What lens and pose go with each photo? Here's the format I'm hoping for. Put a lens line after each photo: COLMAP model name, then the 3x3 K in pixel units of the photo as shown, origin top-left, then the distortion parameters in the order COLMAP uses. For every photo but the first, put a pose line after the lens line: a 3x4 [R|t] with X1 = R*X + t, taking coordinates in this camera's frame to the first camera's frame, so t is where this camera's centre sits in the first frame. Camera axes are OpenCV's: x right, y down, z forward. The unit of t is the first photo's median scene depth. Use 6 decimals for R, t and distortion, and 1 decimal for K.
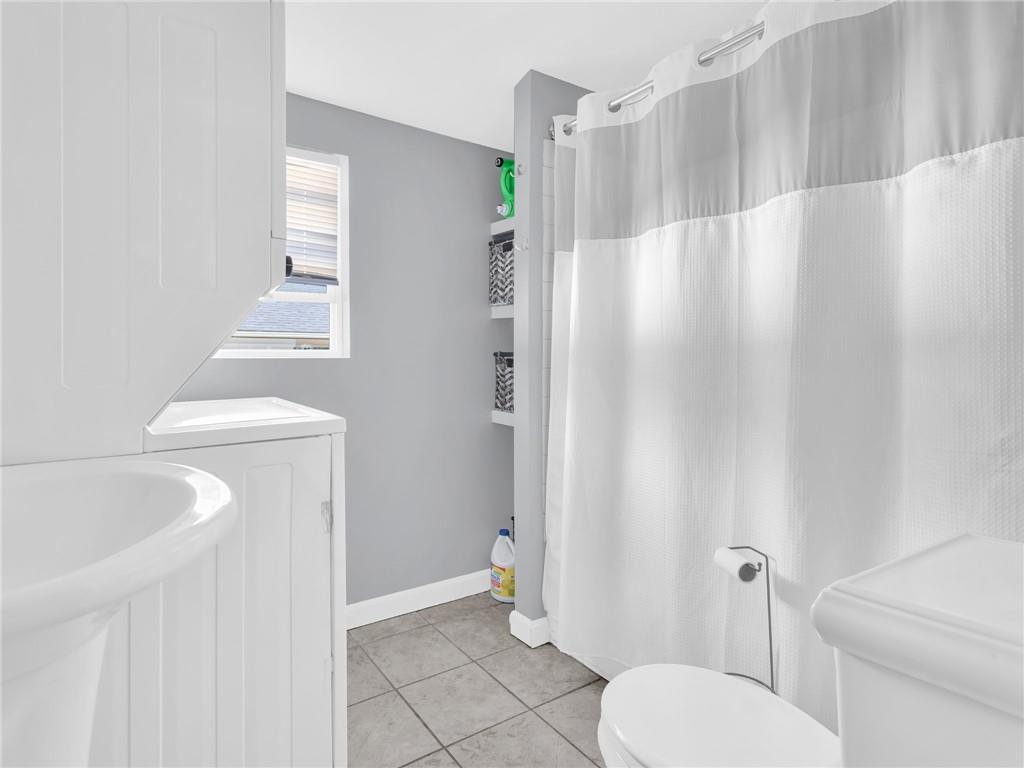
lens RADIAL K [[485.8, 0, 511.2], [0, 485.8, 380.8], [0, 0, 1]] dist [0.005871, -0.000605]
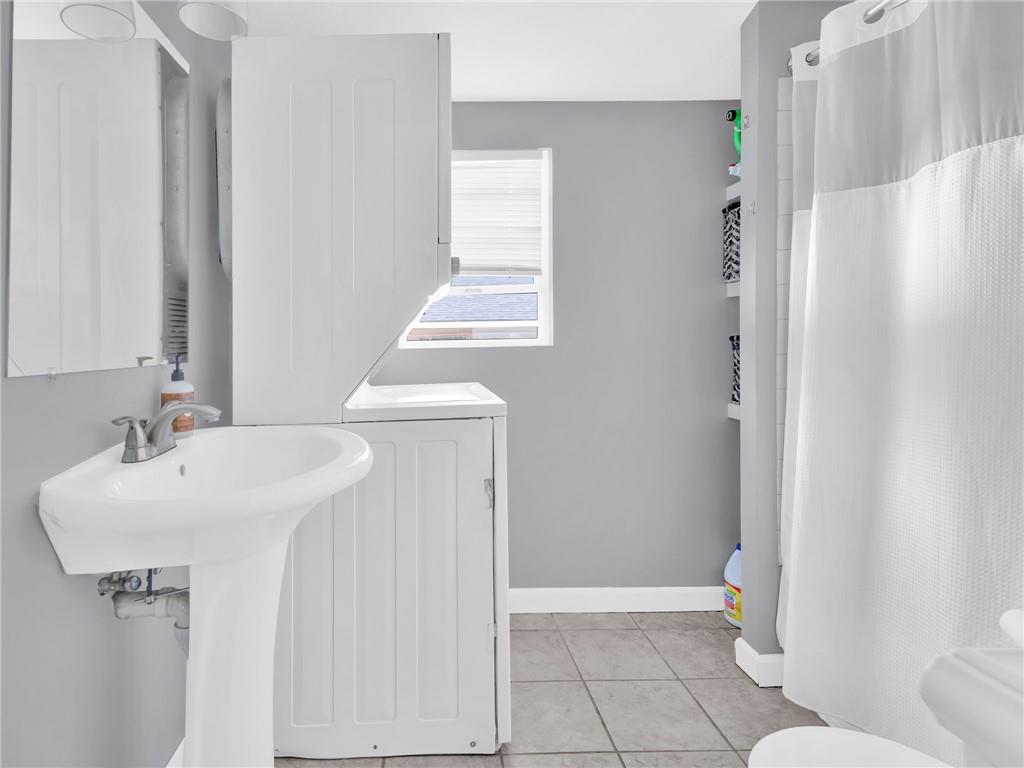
lens RADIAL K [[525.4, 0, 514.9], [0, 525.4, 369.1], [0, 0, 1]] dist [0.000899, -0.002547]
pose [[0.878998, 0.006452, -0.476781, 0.111666], [-0.005976, 0.999979, 0.002515, -0.000367], [0.476787, 0.000639, 0.879018, -0.002500]]
